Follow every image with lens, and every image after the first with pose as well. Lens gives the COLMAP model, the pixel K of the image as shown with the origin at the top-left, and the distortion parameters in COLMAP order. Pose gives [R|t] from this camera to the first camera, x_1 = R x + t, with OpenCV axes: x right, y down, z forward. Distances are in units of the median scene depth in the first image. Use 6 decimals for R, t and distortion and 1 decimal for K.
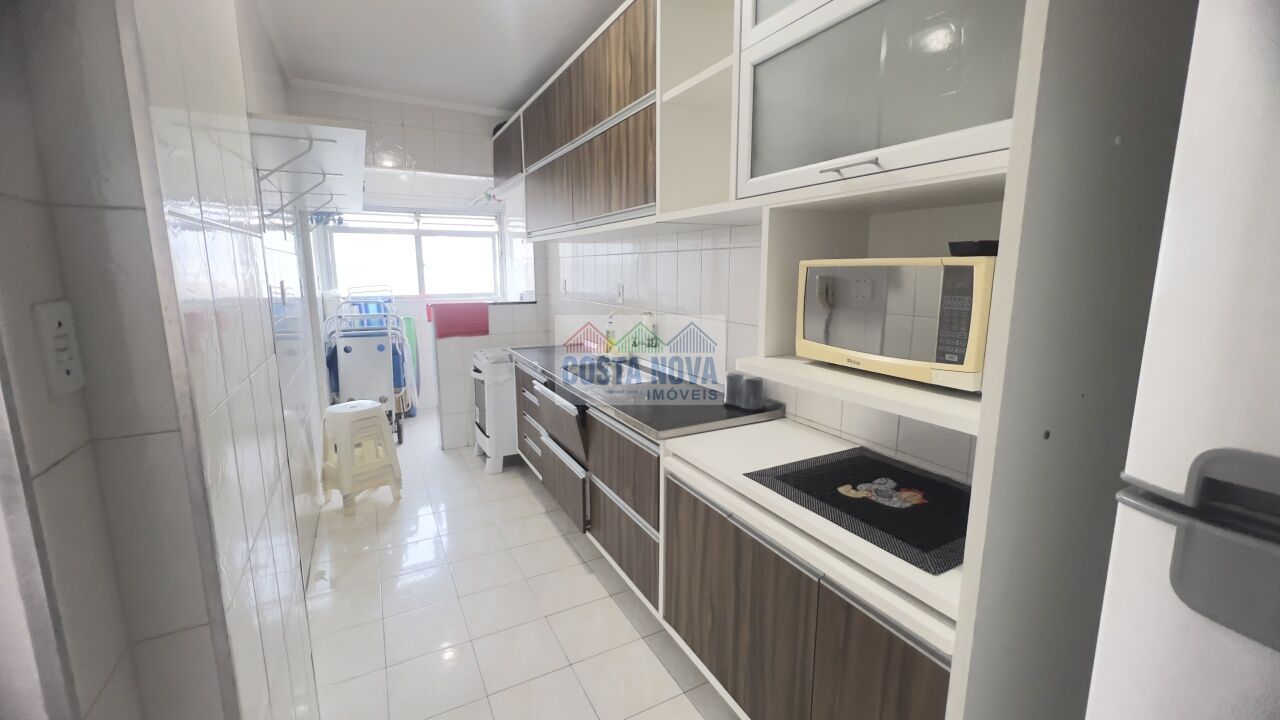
lens RADIAL K [[511.1, 0, 637.6], [0, 511.1, 357.9], [0, 0, 1]] dist [-0.002288, 0.000142]
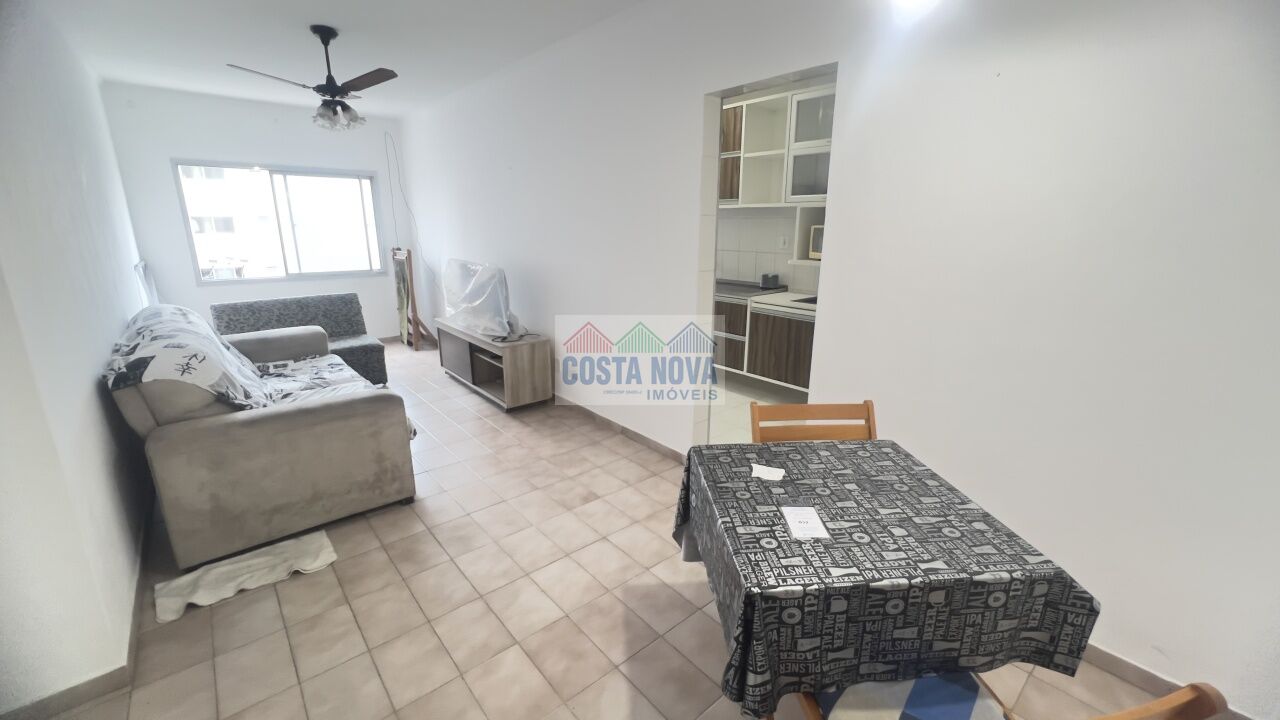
lens RADIAL K [[511.1, 0, 641.9], [0, 511.1, 357.7], [0, 0, 1]] dist [-0.002288, 0.000142]
pose [[0.971375, -0.054945, 0.231108, -1.022176], [0.035916, 0.995669, 0.085756, 0.214213], [-0.234819, -0.075001, 0.969141, -1.280255]]
